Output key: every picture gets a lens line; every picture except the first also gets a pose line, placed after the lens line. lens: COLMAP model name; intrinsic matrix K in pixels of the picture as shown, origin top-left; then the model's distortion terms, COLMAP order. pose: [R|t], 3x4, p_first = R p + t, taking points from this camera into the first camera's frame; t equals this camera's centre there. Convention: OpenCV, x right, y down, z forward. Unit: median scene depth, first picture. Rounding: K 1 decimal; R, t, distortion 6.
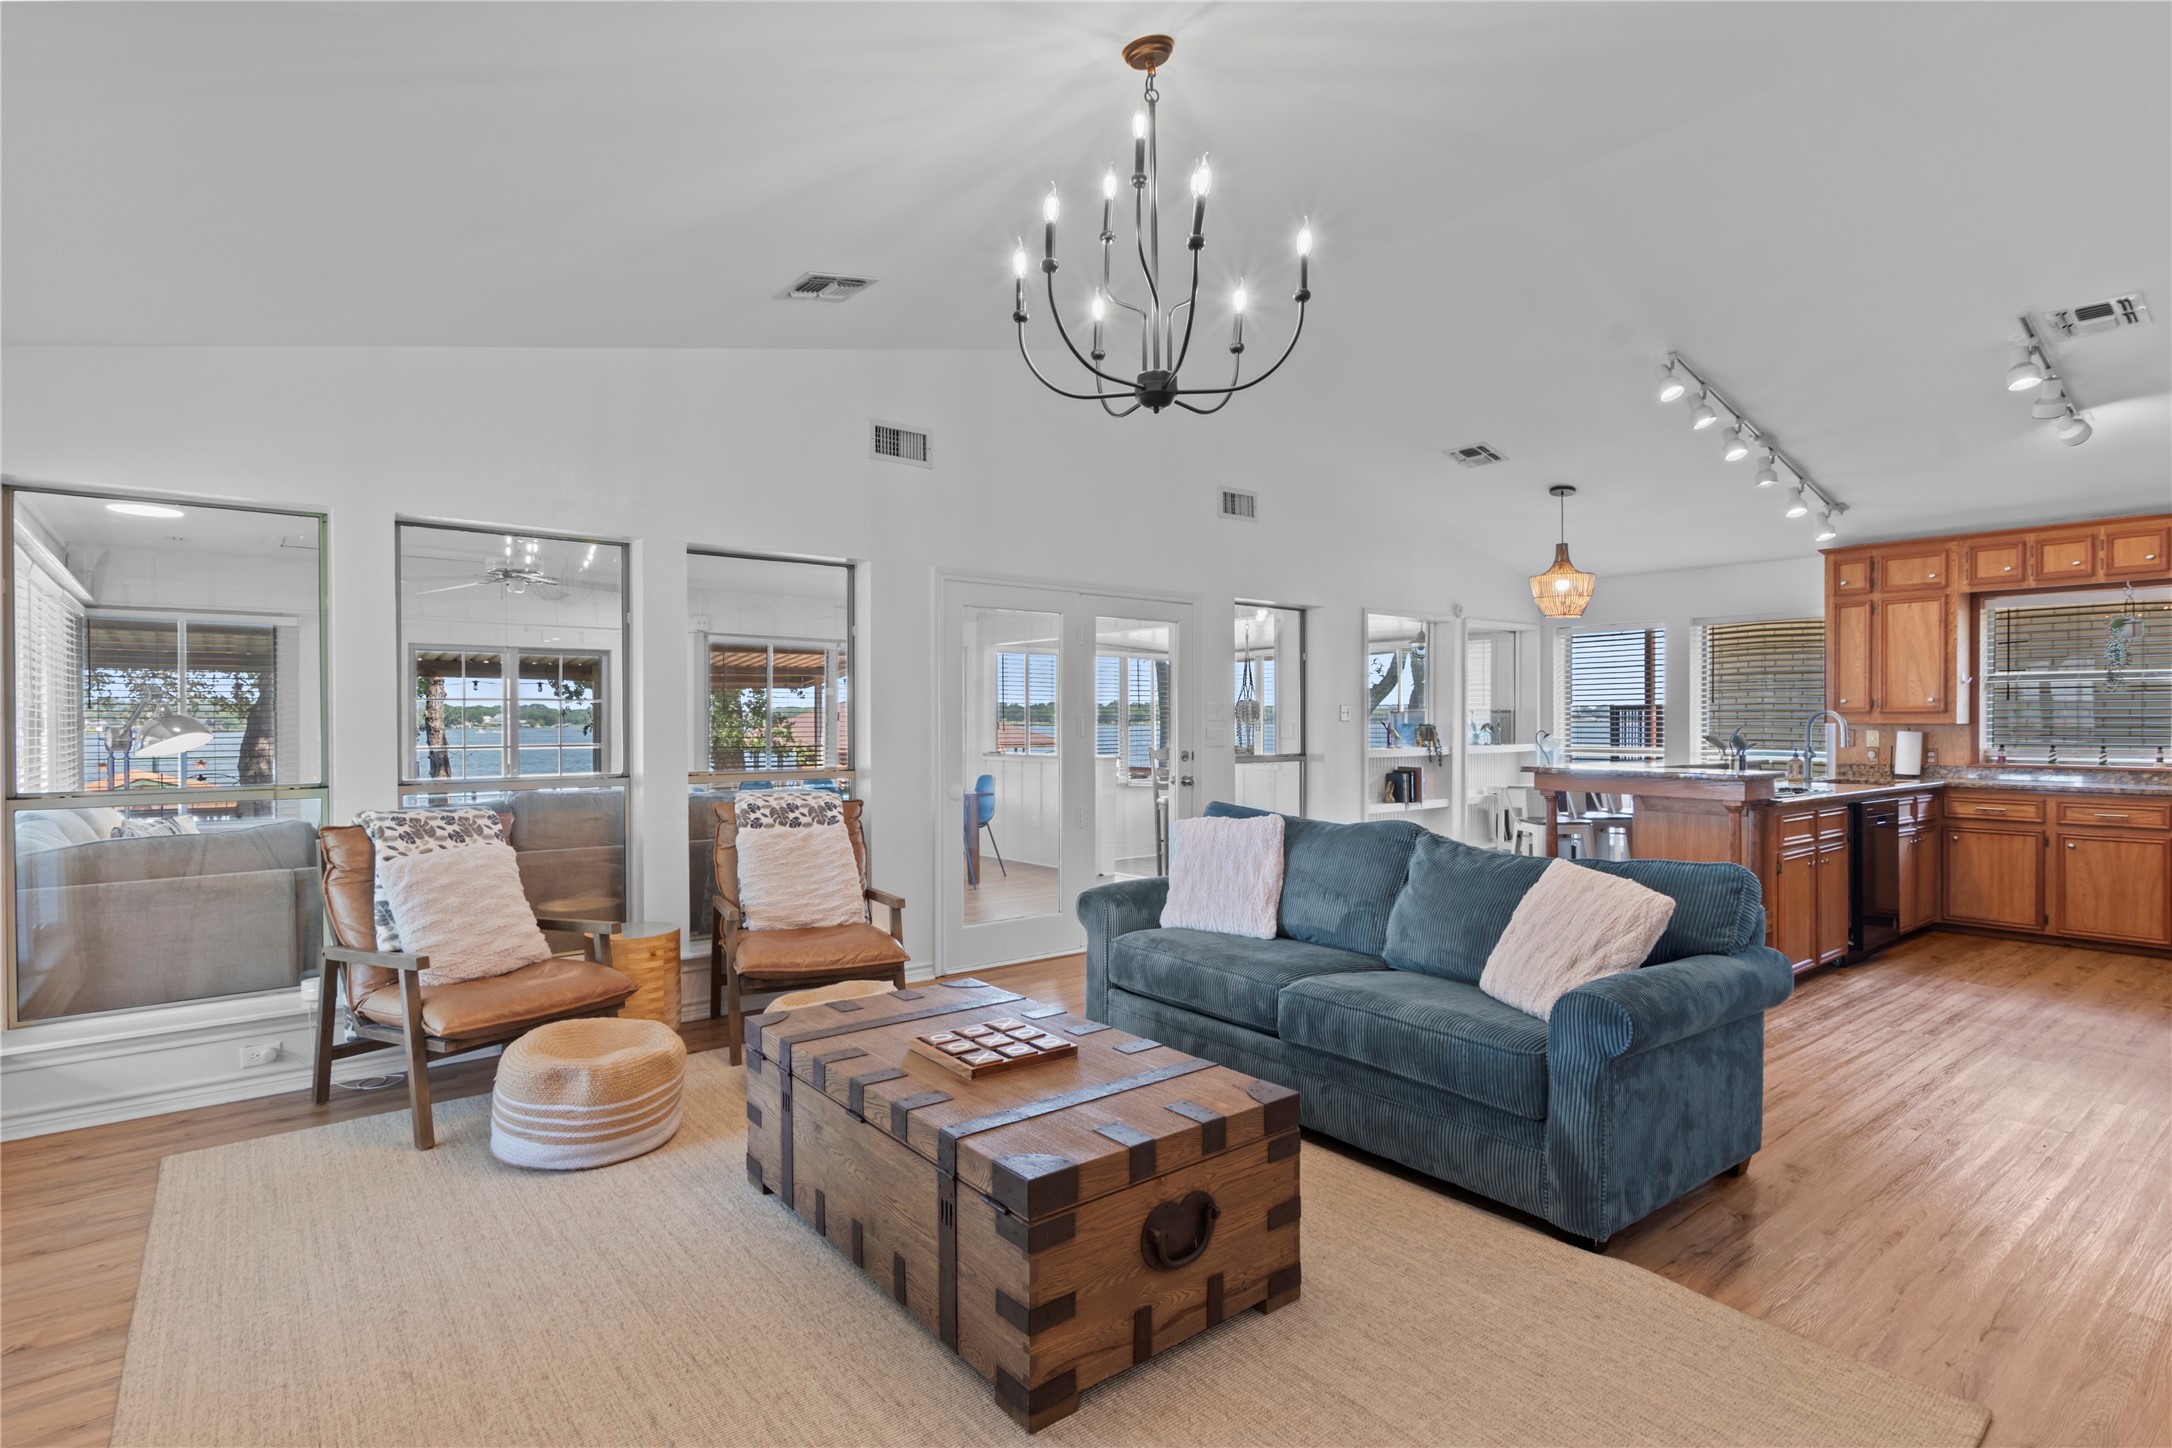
lens RADIAL K [[1037.7, 0, 1086.0], [0, 1037.7, 724.0], [0, 0, 1]] dist [0.000242, -0.005191]
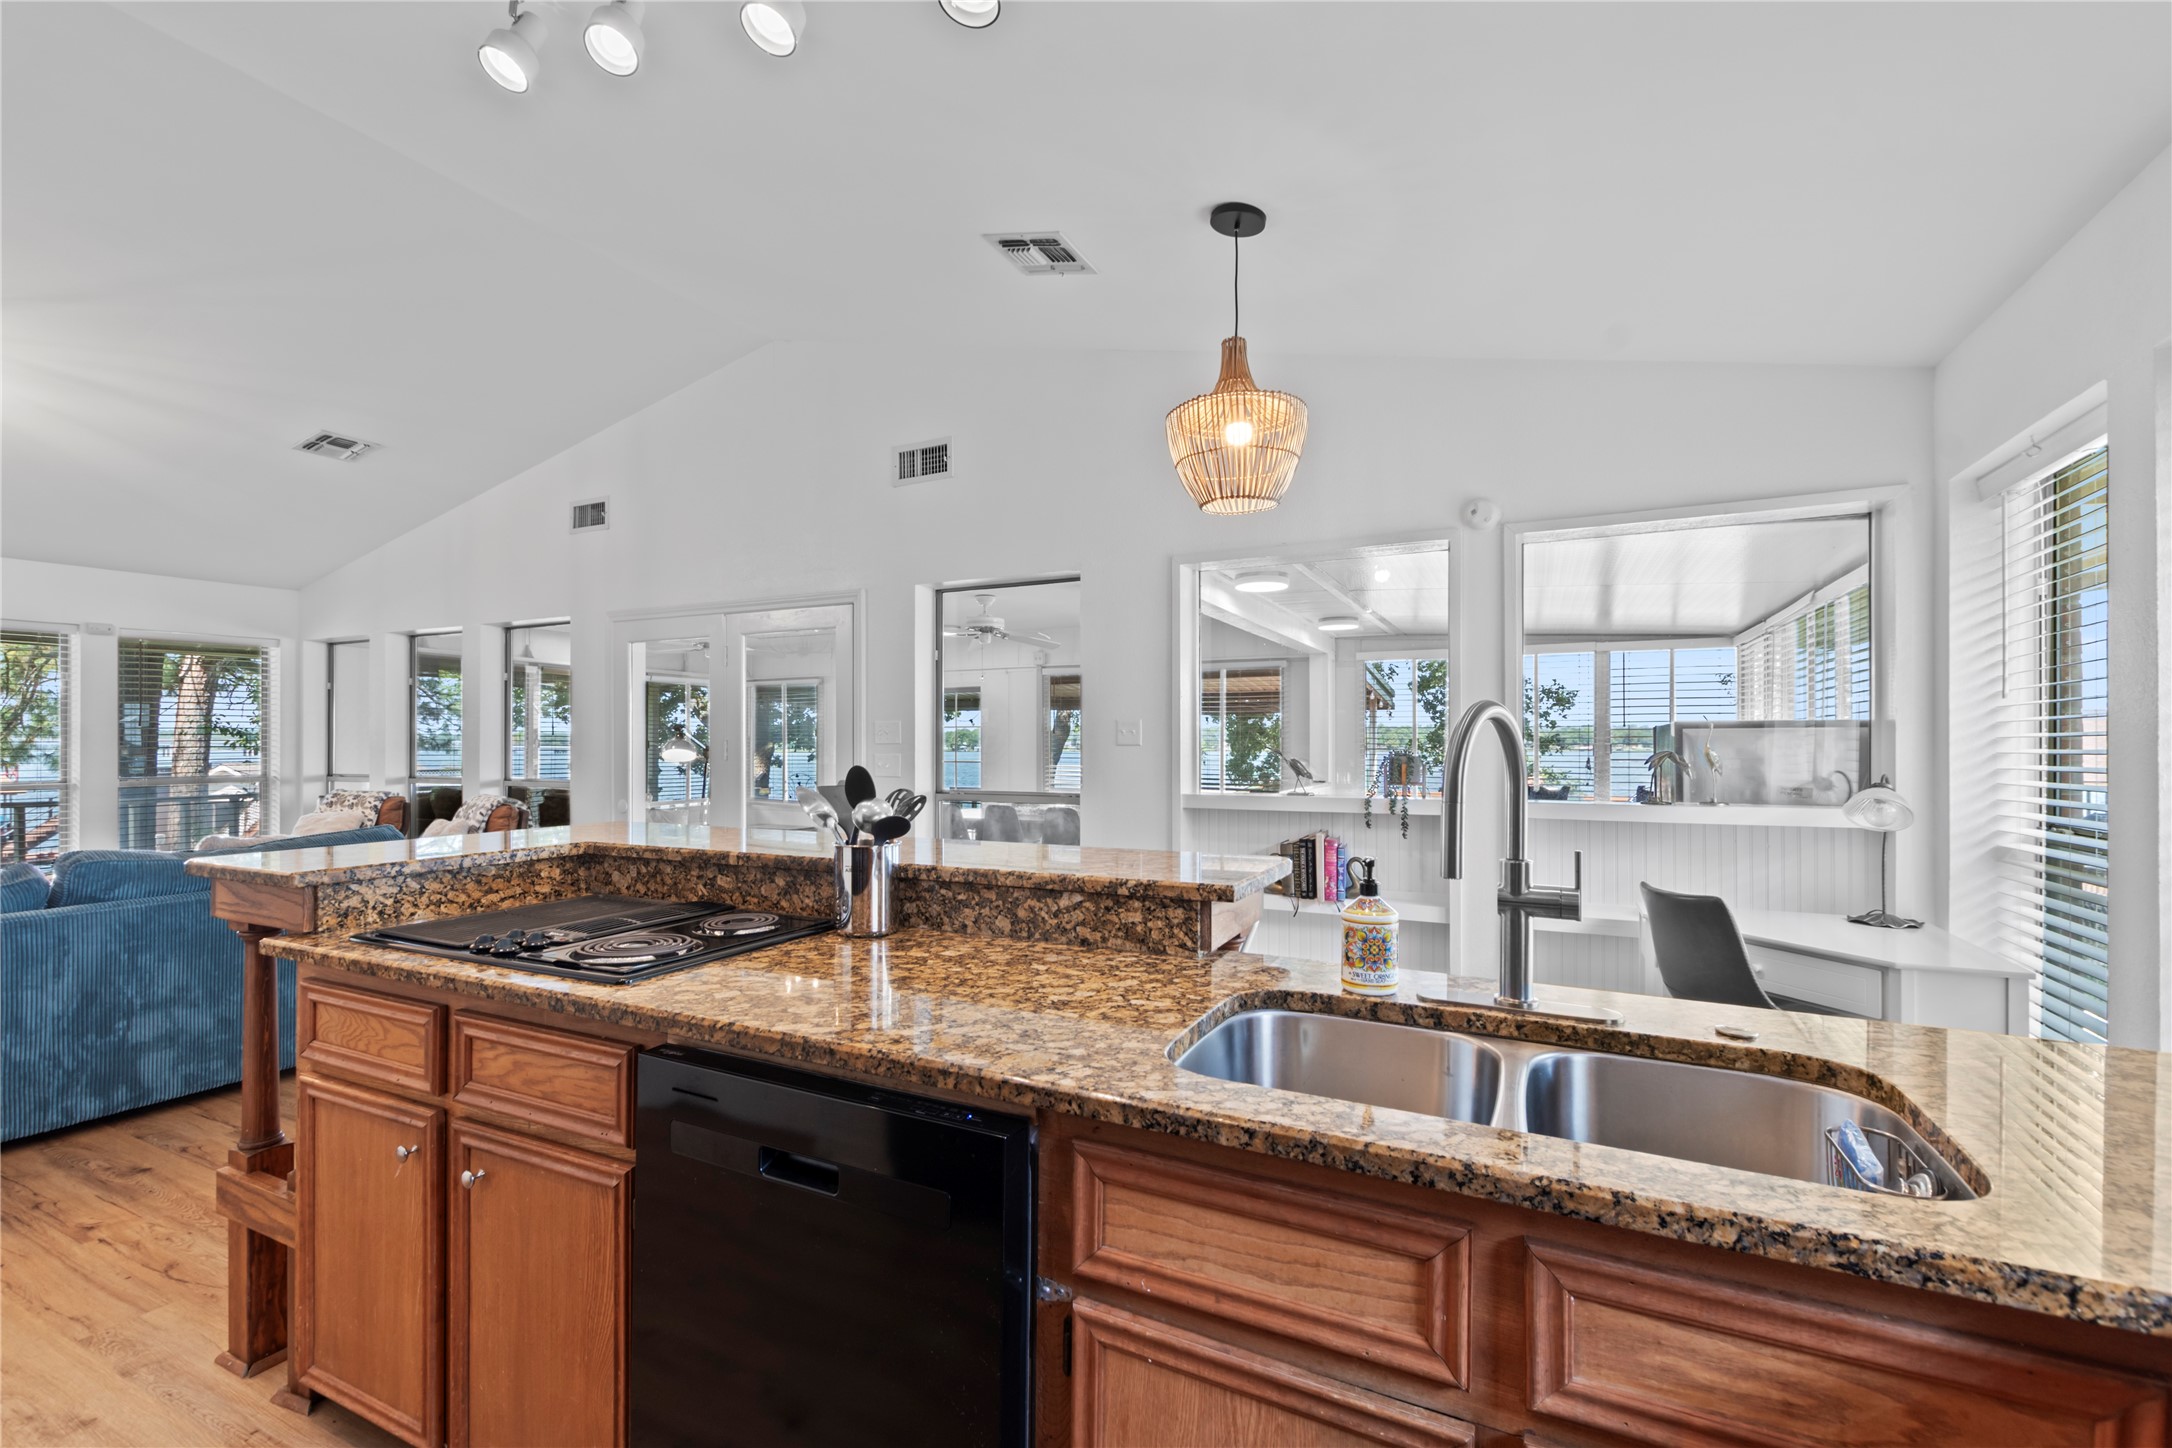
lens RADIAL K [[951.8, 0, 1079.4], [0, 951.8, 743.6], [0, 0, 1]] dist [0.002058, -0.000298]
pose [[0.441638, 0.001160, -0.897193, 0.836113], [-0.005254, 0.999985, -0.001293, -0.003488], [0.897178, 0.005284, 0.441637, 0.812933]]
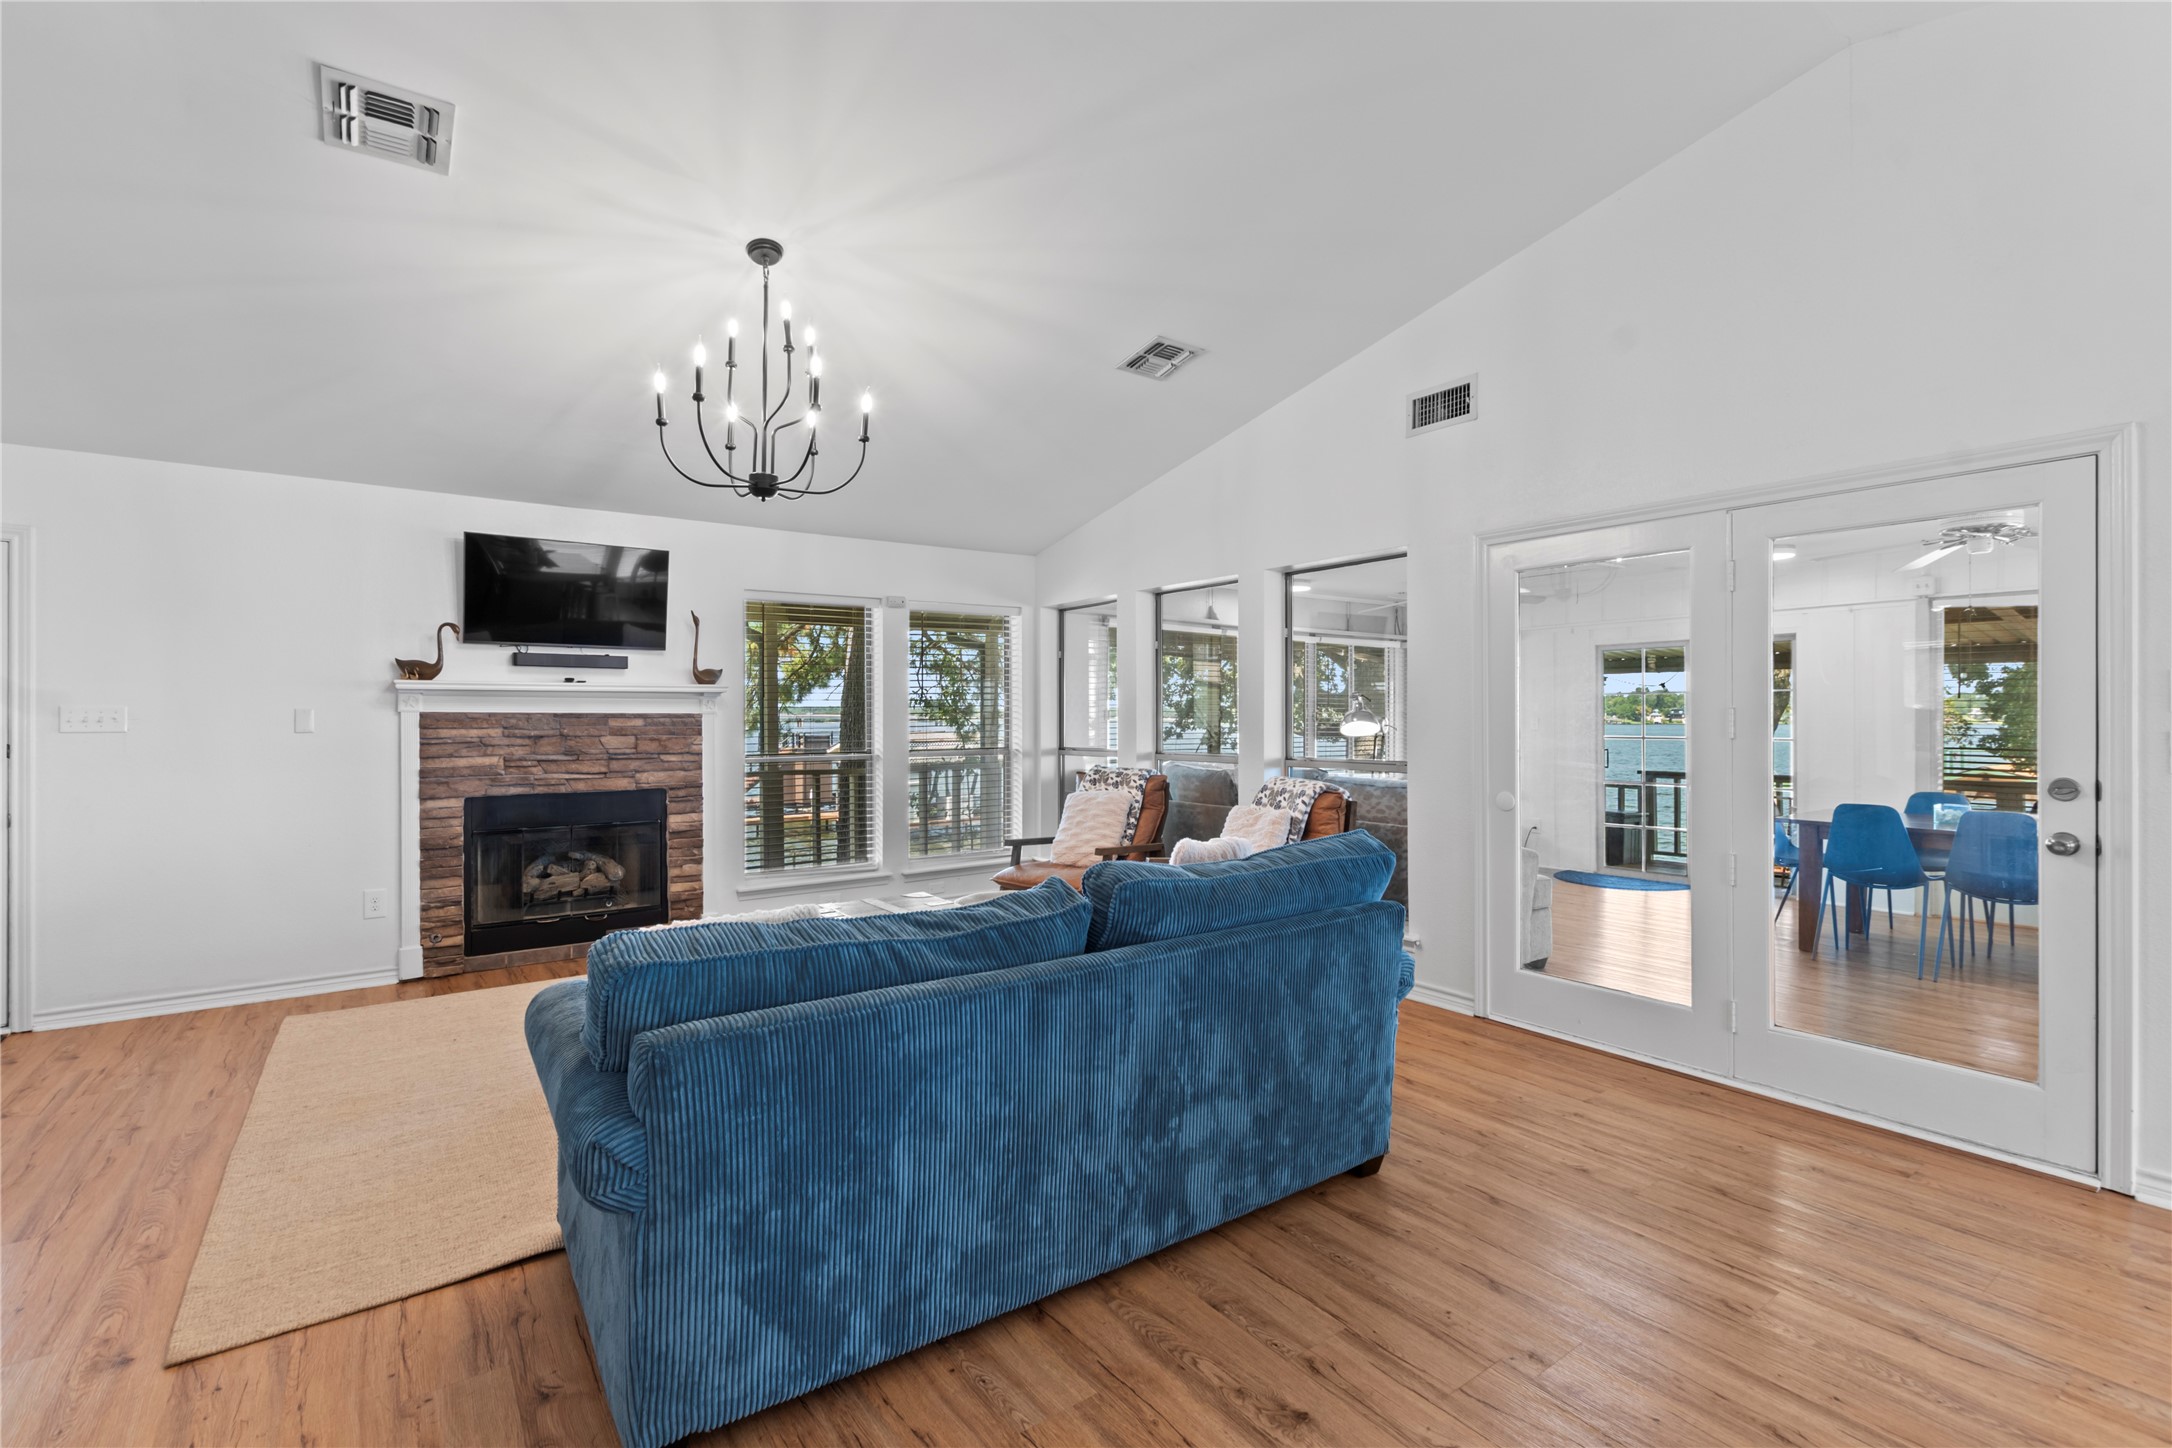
lens RADIAL K [[945.1, 0, 1070.3], [0, 945.1, 721.6], [0, 0, 1]] dist [0.000613, 0.000064]
pose [[-0.017026, 0.006054, -0.999837, 0.503316], [-0.003323, 0.999976, 0.006111, 0.000122], [0.999850, 0.003426, -0.017006, 0.551309]]
